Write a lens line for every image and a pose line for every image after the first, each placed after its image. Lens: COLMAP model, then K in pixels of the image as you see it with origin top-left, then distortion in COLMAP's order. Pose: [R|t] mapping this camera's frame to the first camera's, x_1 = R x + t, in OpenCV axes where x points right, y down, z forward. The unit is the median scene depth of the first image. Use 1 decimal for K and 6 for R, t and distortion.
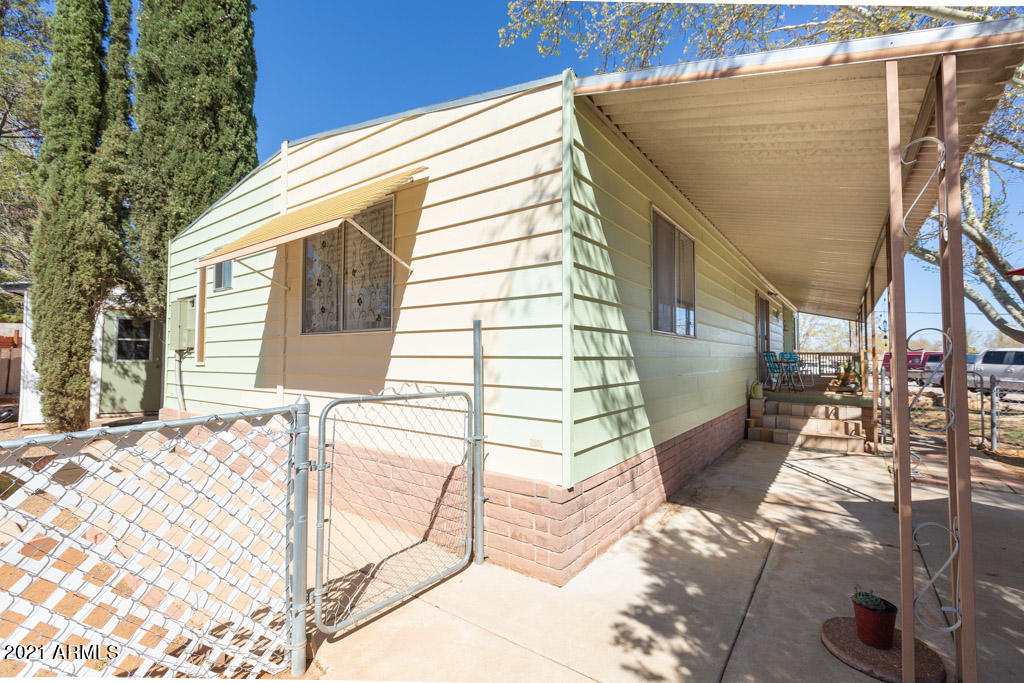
lens RADIAL K [[450.4, 0, 510.4], [0, 450.4, 342.2], [0, 0, 1]] dist [-0.005209, -0.000052]
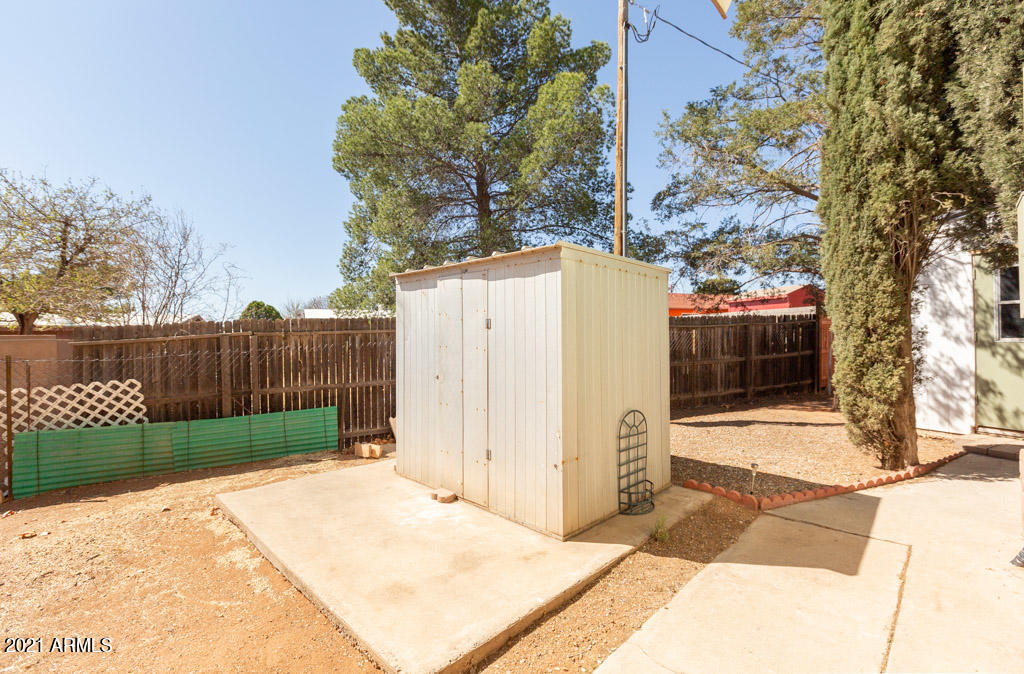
lens RADIAL K [[450.4, 0, 511.3], [0, 450.4, 338.2], [0, 0, 1]] dist [-0.005209, -0.000052]
pose [[-0.153825, -0.012163, -0.988023, -0.259285], [0.028022, 0.999468, -0.016667, 0.031963], [0.987701, -0.030250, -0.153402, 0.578558]]
